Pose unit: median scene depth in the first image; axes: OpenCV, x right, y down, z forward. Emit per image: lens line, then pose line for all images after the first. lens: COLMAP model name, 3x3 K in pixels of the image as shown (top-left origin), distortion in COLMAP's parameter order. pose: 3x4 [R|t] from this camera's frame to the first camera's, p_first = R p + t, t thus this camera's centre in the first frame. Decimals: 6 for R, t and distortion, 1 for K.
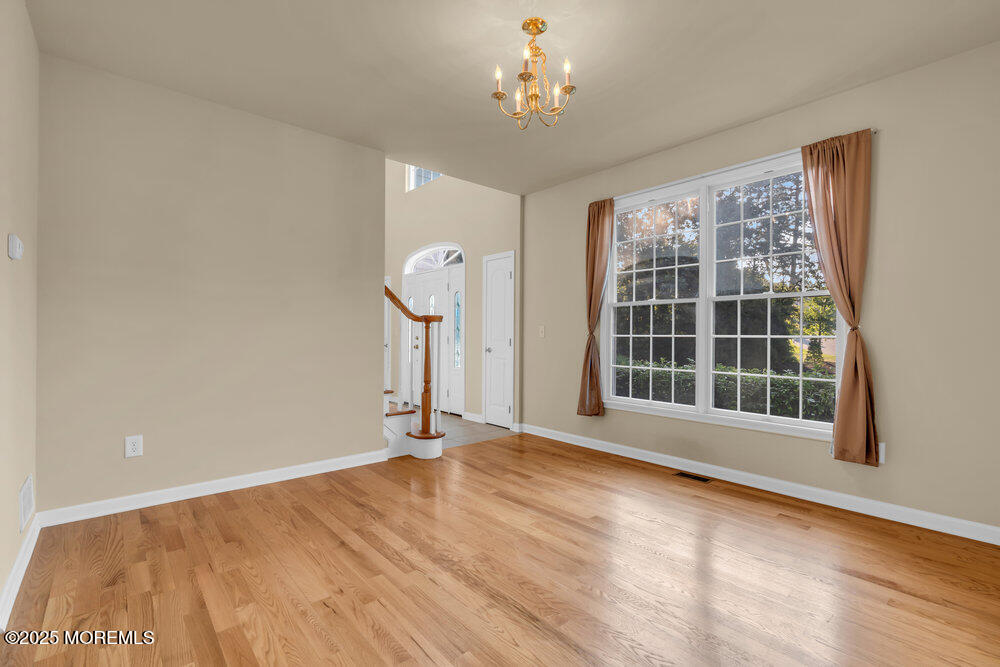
lens RADIAL K [[450.4, 0, 500.0], [0, 450.4, 333.5], [0, 0, 1]] dist [-0.014799, 0.006382]
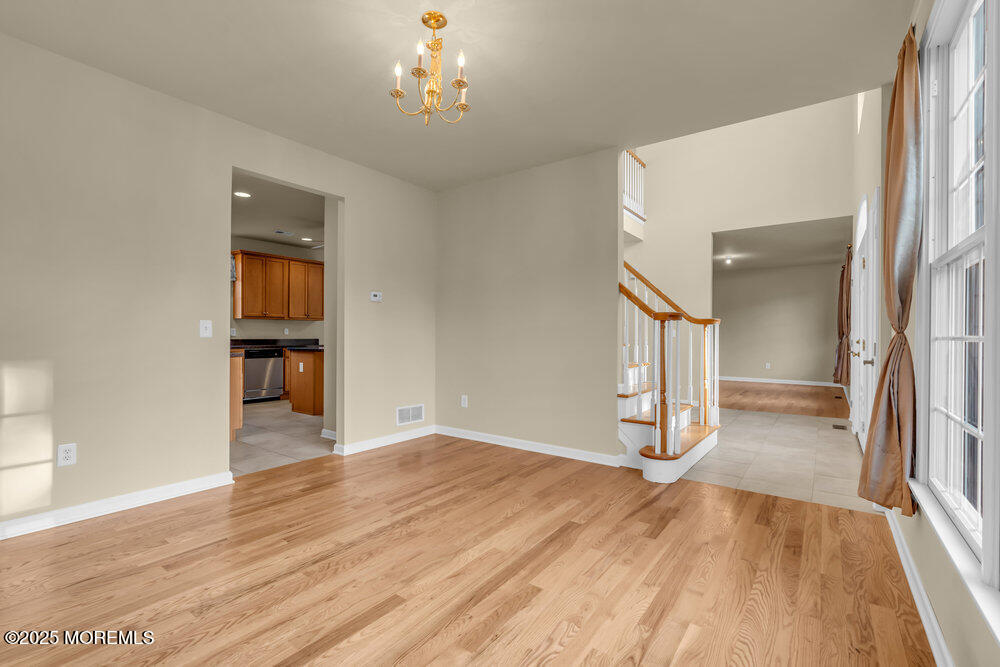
lens RADIAL K [[450.4, 0, 500.0], [0, 450.4, 333.5], [0, 0, 1]] dist [-0.014799, 0.006382]
pose [[0.218055, -0.004851, -0.975924, 0.761955], [-0.003481, 0.999977, -0.005748, 0.007390], [0.975930, 0.004651, 0.218034, 0.669122]]
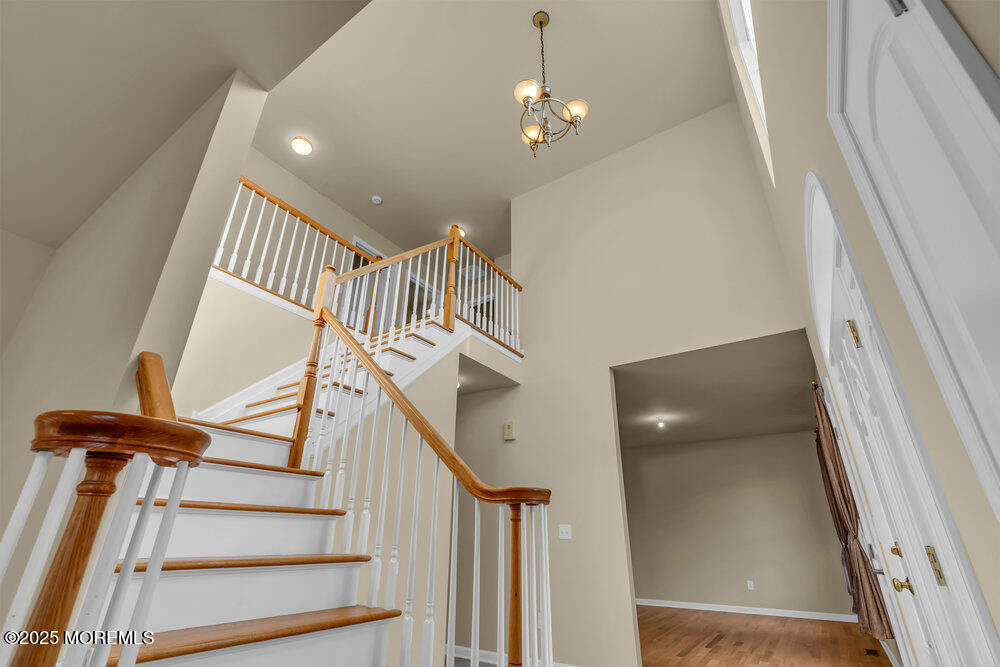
lens RADIAL K [[450.4, 0, 500.0], [0, 450.4, 333.5], [0, 0, 1]] dist [-0.014799, 0.006382]
pose [[0.265396, -0.399762, -0.877357, 0.383989], [-0.003370, 0.909600, -0.415472, 0.008195], [0.964134, 0.113221, 0.240057, 1.102783]]
